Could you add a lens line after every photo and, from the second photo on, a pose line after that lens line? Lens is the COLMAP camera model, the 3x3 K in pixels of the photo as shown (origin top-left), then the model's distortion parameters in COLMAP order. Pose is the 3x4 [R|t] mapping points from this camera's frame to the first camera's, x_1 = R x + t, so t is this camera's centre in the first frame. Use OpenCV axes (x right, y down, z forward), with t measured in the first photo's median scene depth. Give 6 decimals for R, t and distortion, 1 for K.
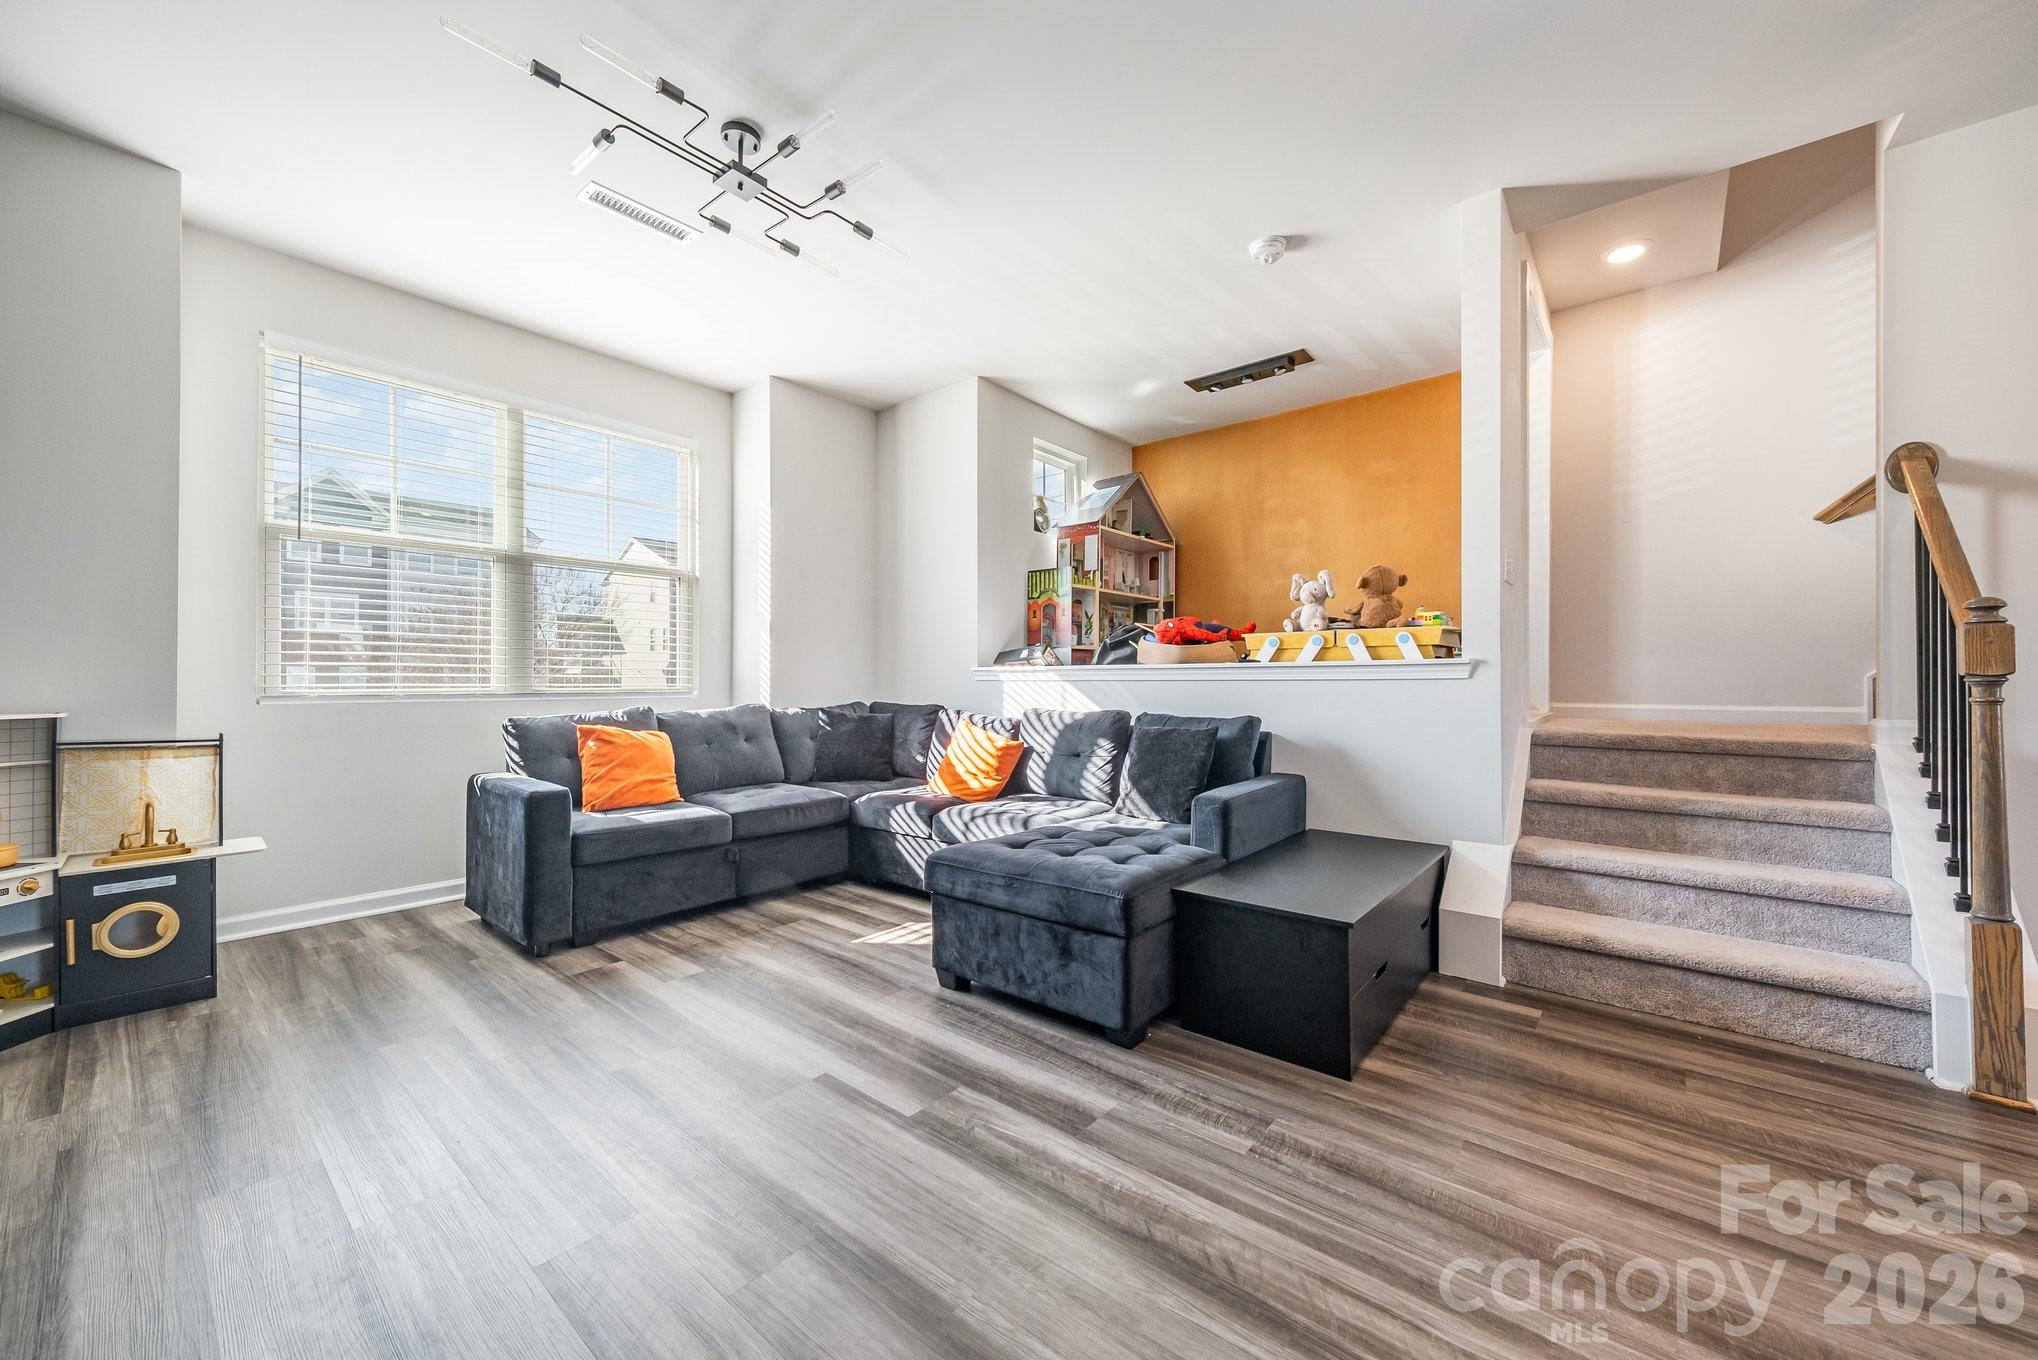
lens RADIAL K [[751.5, 0, 1033.8], [0, 751.5, 674.1], [0, 0, 1]] dist [0.002608, 0.000004]
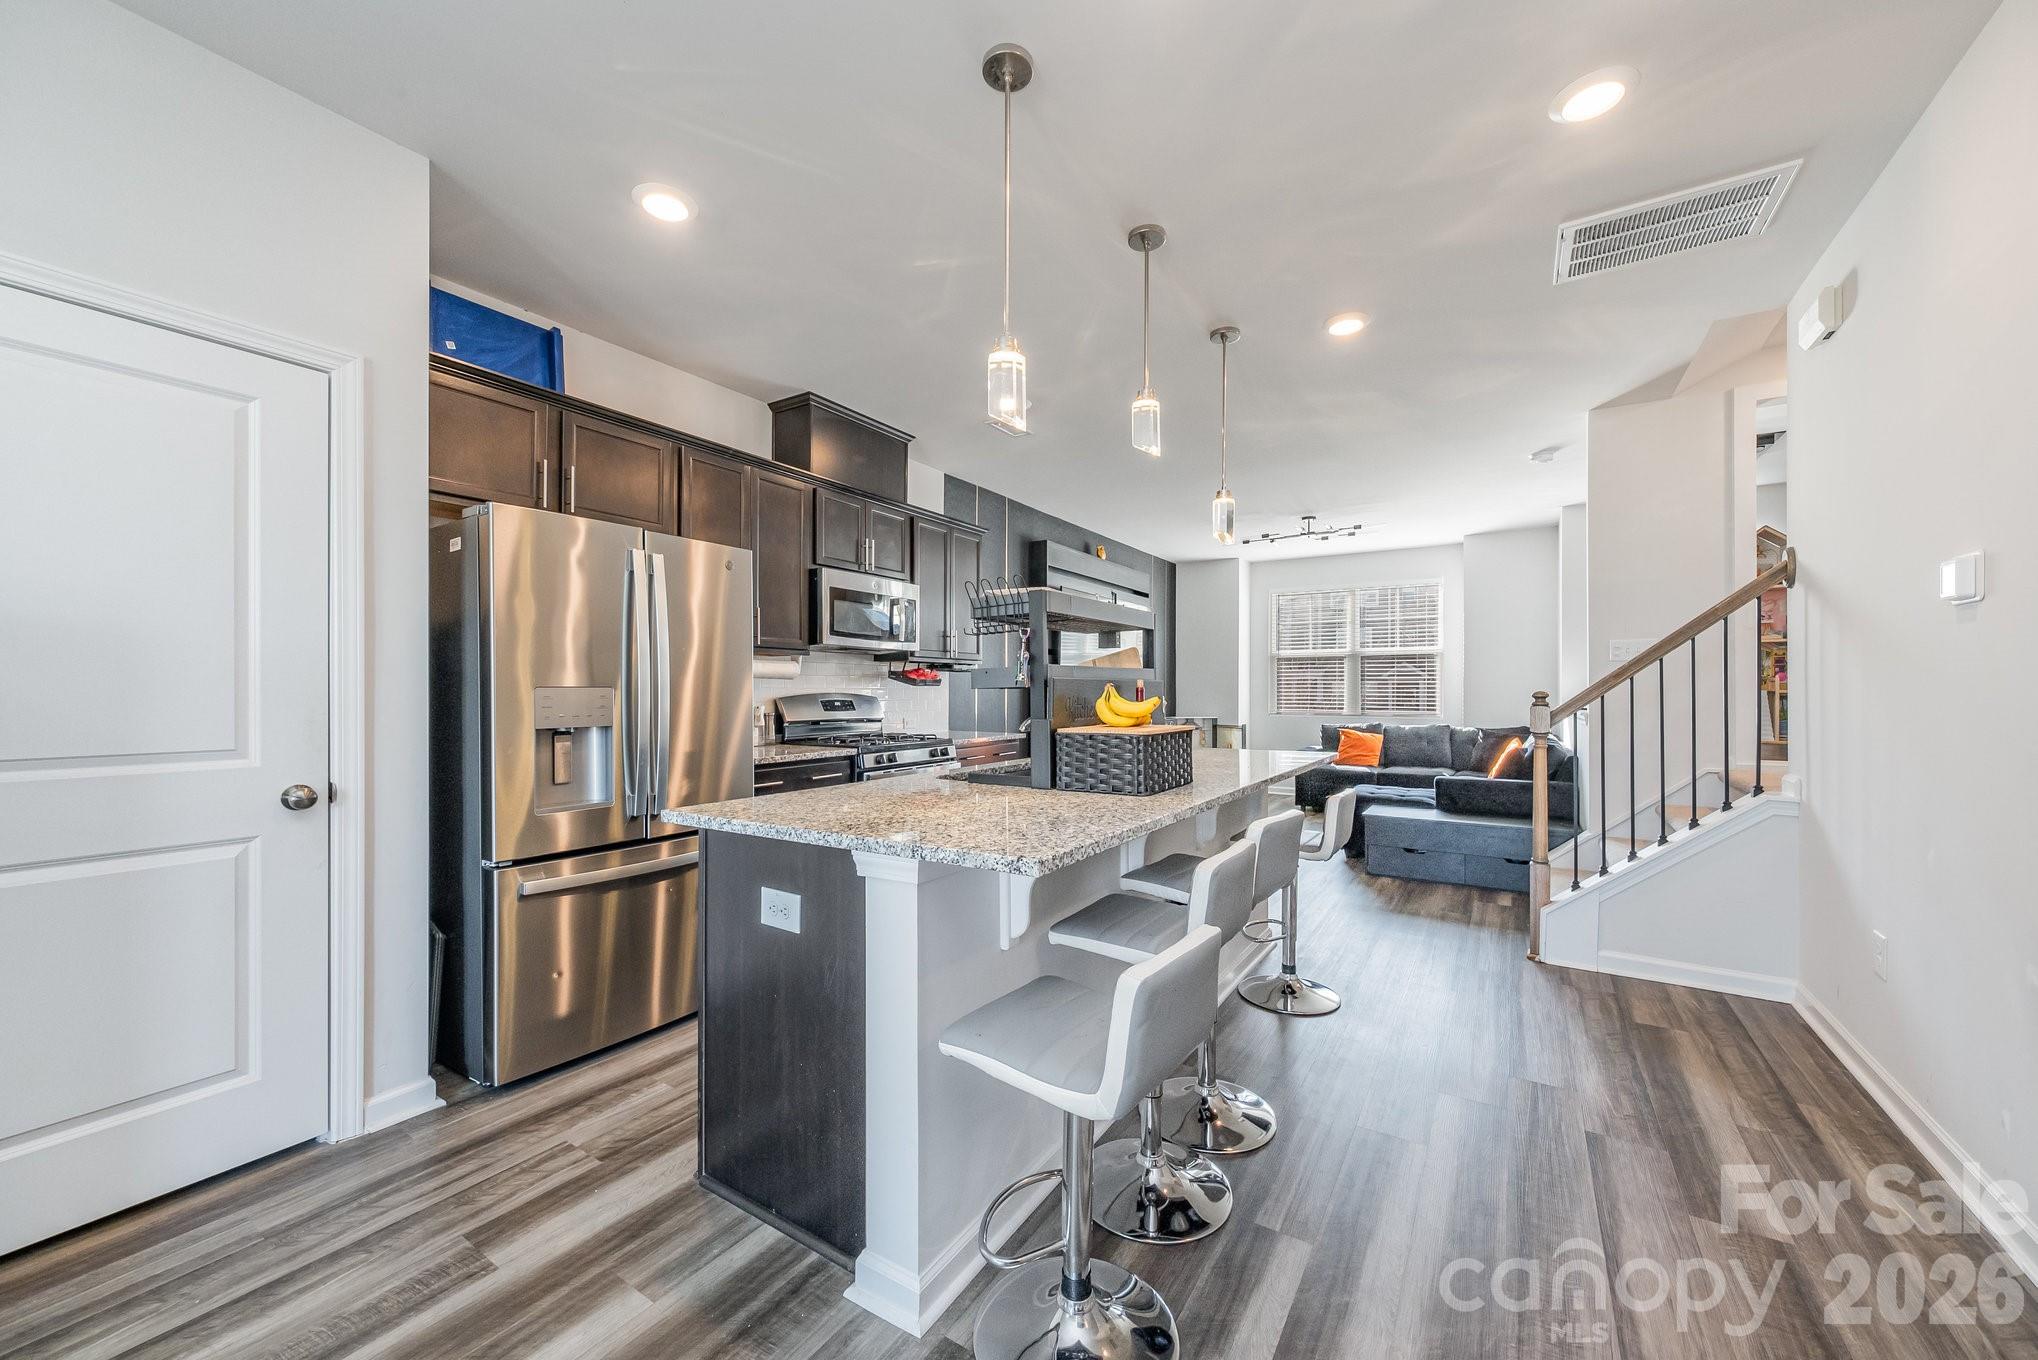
lens RADIAL K [[768.0, 0, 1018.0], [0, 768.0, 686.7], [0, 0, 1]] dist [0.009631, 0.000121]
pose [[0.113486, -0.006788, -0.993516, 2.258531], [0.005524, 0.999966, -0.006201, -0.075653], [0.993524, -0.004785, 0.113519, -0.387025]]
